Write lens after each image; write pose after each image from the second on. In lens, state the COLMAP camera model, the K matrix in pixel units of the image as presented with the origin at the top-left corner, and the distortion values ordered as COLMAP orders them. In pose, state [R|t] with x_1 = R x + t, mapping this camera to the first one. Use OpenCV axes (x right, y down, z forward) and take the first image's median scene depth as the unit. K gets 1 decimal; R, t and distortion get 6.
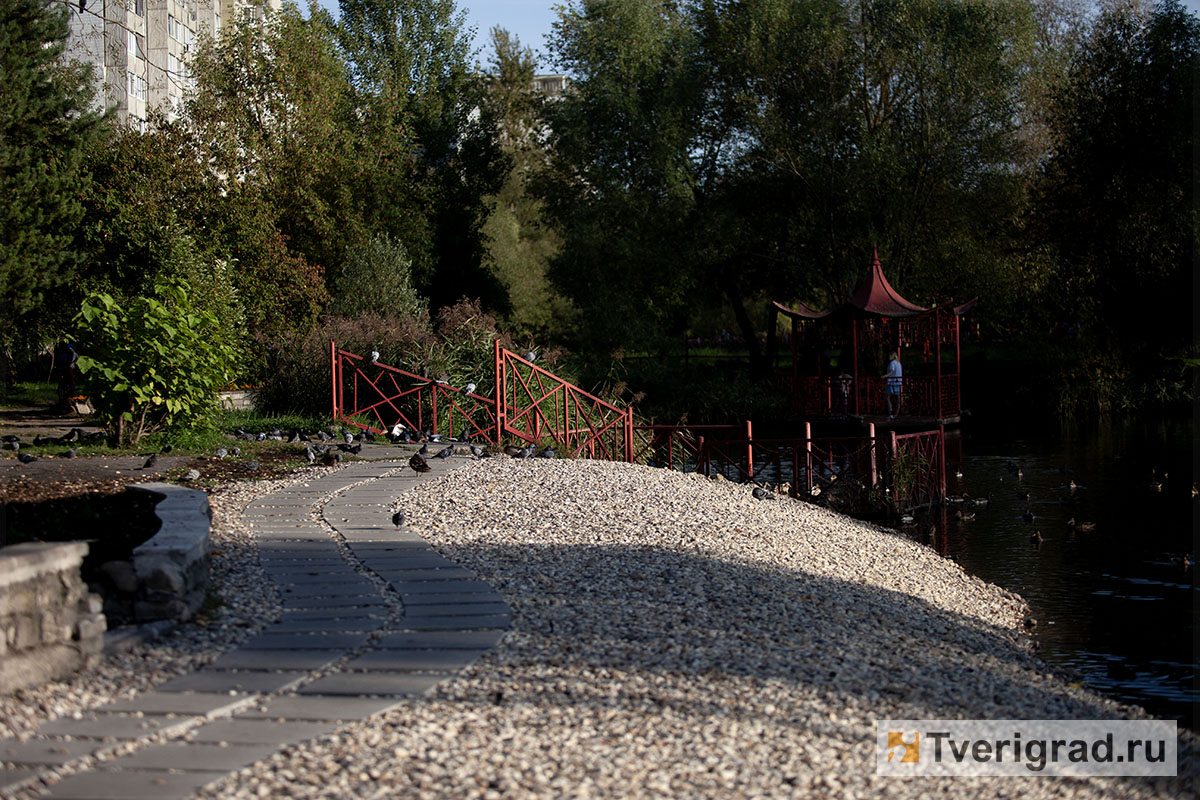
lens RADIAL K [[2792.5, 0, 600.0], [0, 2792.5, 400.0], [0, 0, 1]] dist [-0.440618, 0.541187]
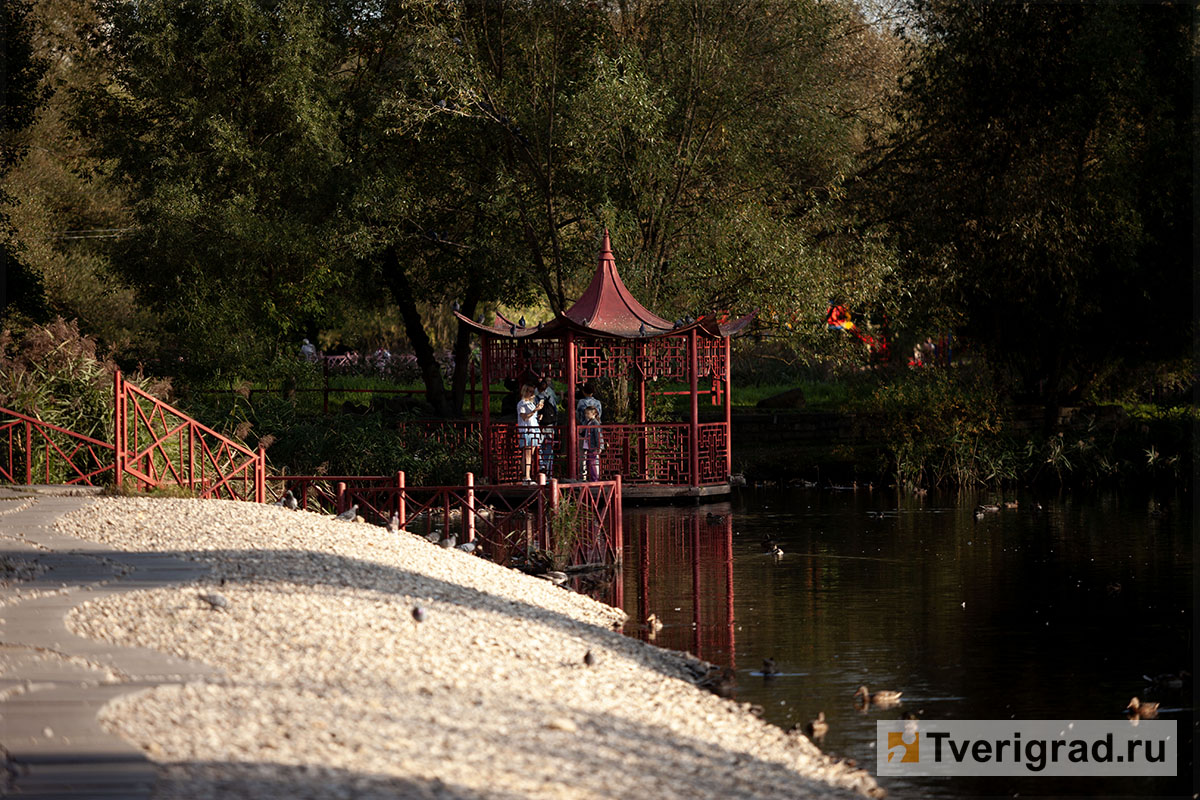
lens RADIAL K [[6548.4, 0, 600.0], [0, 6548.4, 400.0], [0, 0, 1]] dist [1.464048, 3.750610]
pose [[0.997201, 0.015537, 0.073131, -0.031185], [-0.014569, 0.999799, -0.013749, 0.012494], [-0.073330, 0.012645, 0.997228, -0.965089]]
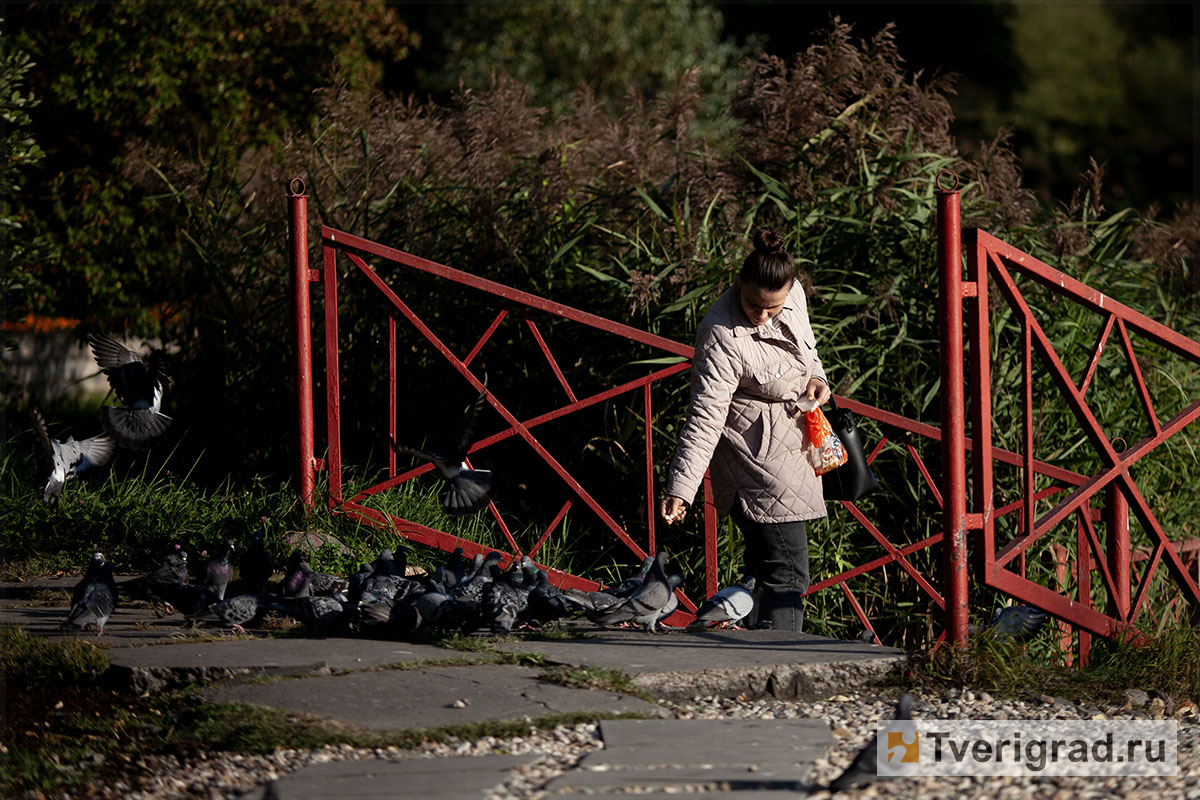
lens RADIAL K [[6698.4, 0, 600.0], [0, 6698.4, 400.0], [0, 0, 1]] dist [0.255213, 9.568294]
pose [[0.995540, 0.000602, -0.094338, -0.011450], [0.000792, 0.999891, 0.014740, -0.010656], [0.094336, -0.014749, 0.995431, 0.373843]]
